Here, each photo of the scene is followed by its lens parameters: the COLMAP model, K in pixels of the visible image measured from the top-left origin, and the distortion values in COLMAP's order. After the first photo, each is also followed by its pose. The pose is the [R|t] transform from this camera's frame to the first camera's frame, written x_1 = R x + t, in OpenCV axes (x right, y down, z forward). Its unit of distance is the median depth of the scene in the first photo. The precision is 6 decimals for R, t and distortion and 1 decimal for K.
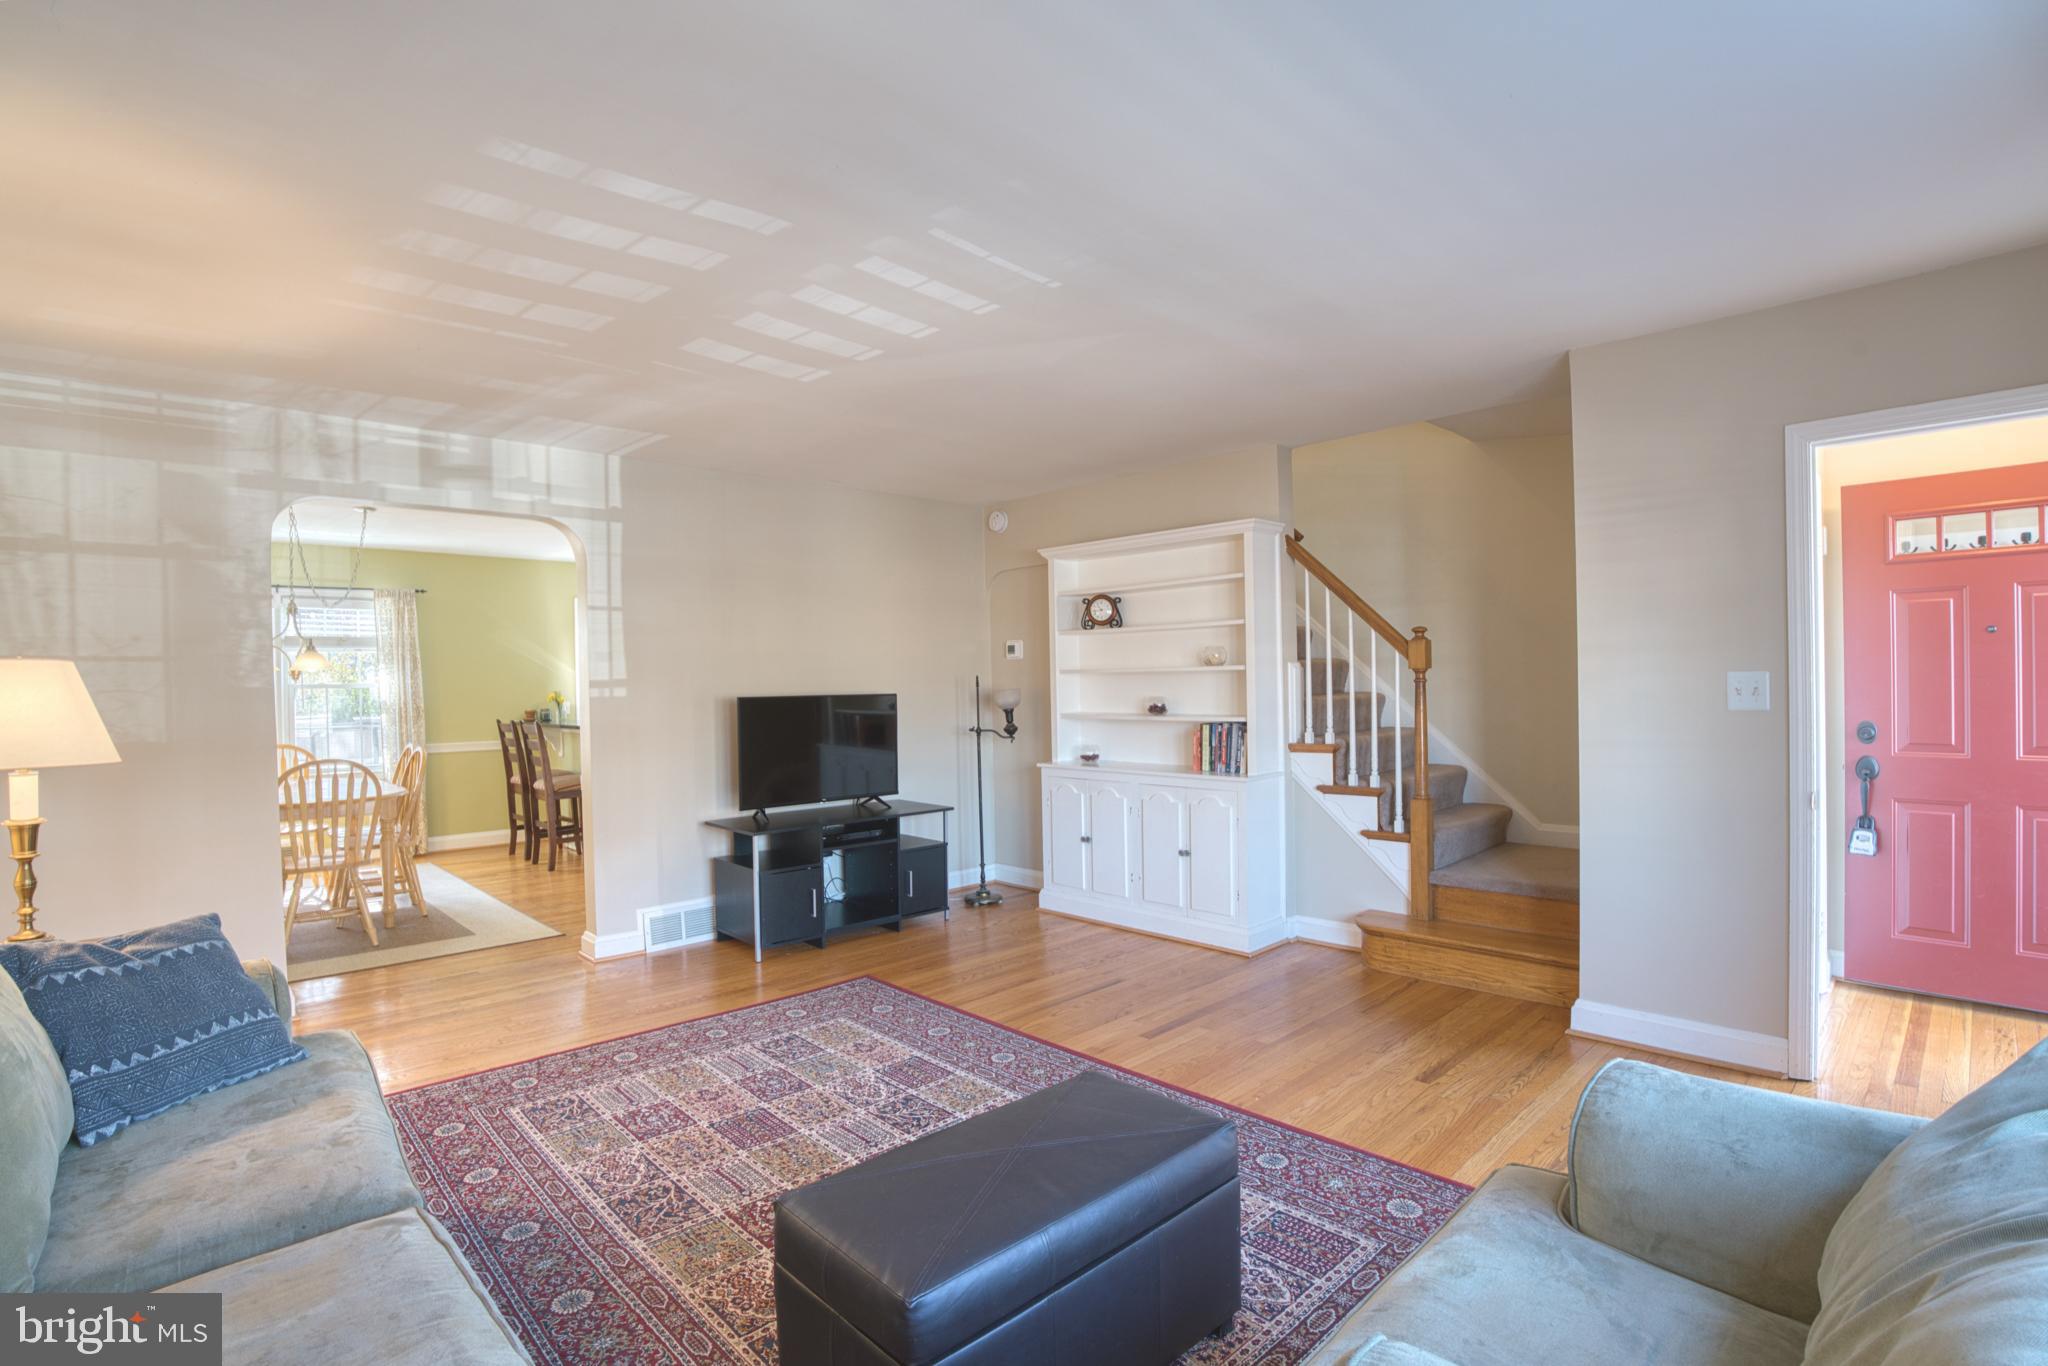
lens RADIAL K [[965.6, 0, 1029.0], [0, 965.6, 676.3], [0, 0, 1]] dist [-0.058048, 0.019893]
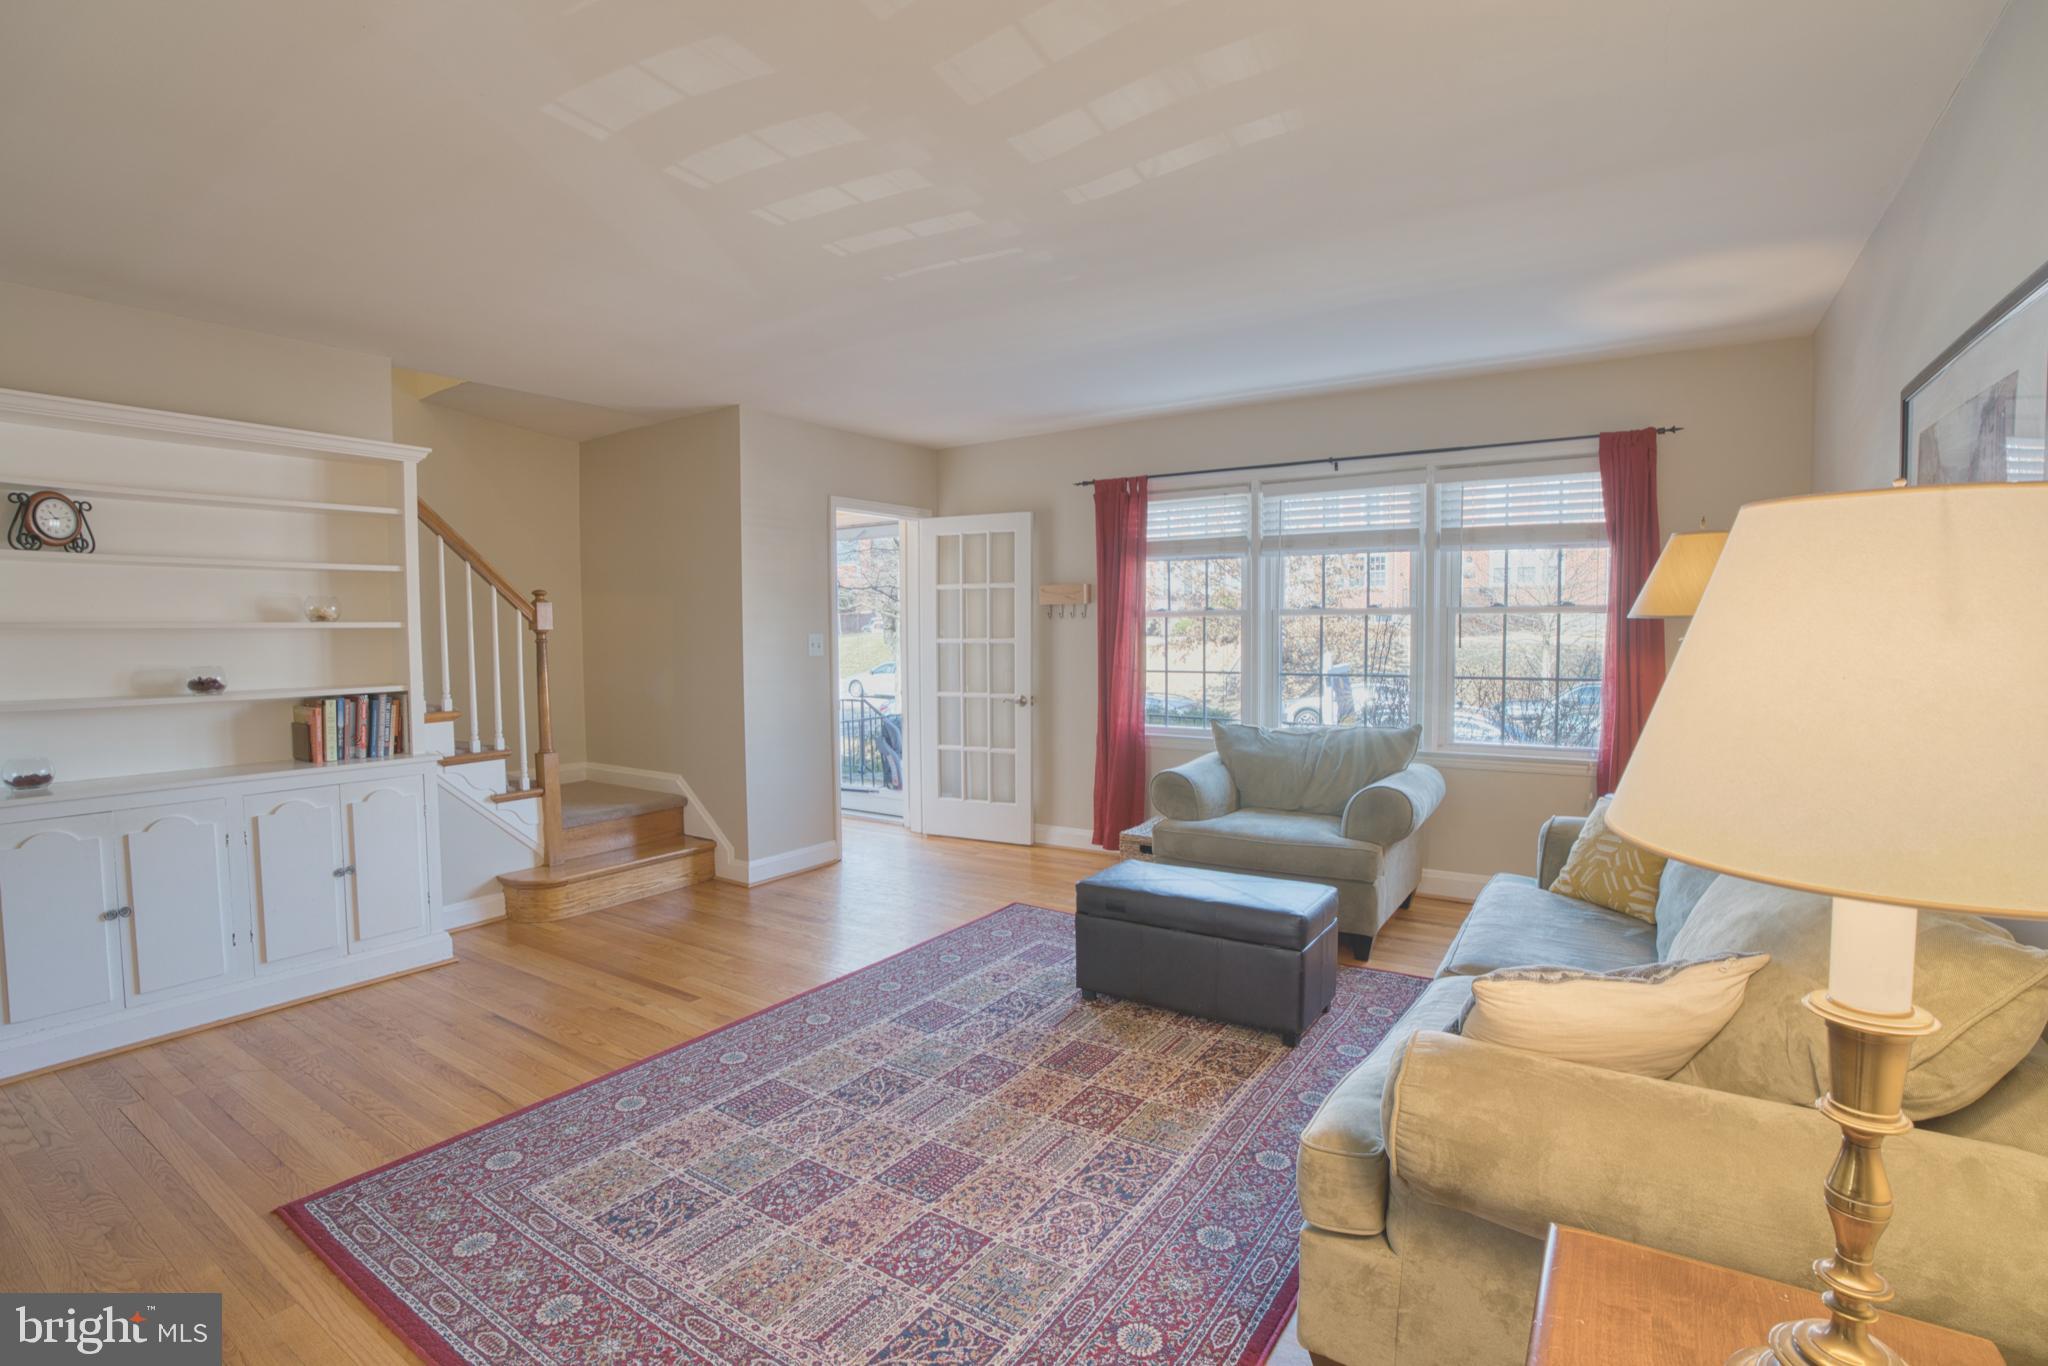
lens RADIAL K [[965.6, 0, 970.2], [0, 965.6, 676.7], [0, 0, 1]] dist [-0.058048, 0.019893]
pose [[-0.178567, -0.030127, 0.983466, -0.845838], [0.006524, 0.999473, 0.031802, 0.015557], [-0.983906, 0.012095, -0.178277, 0.853804]]
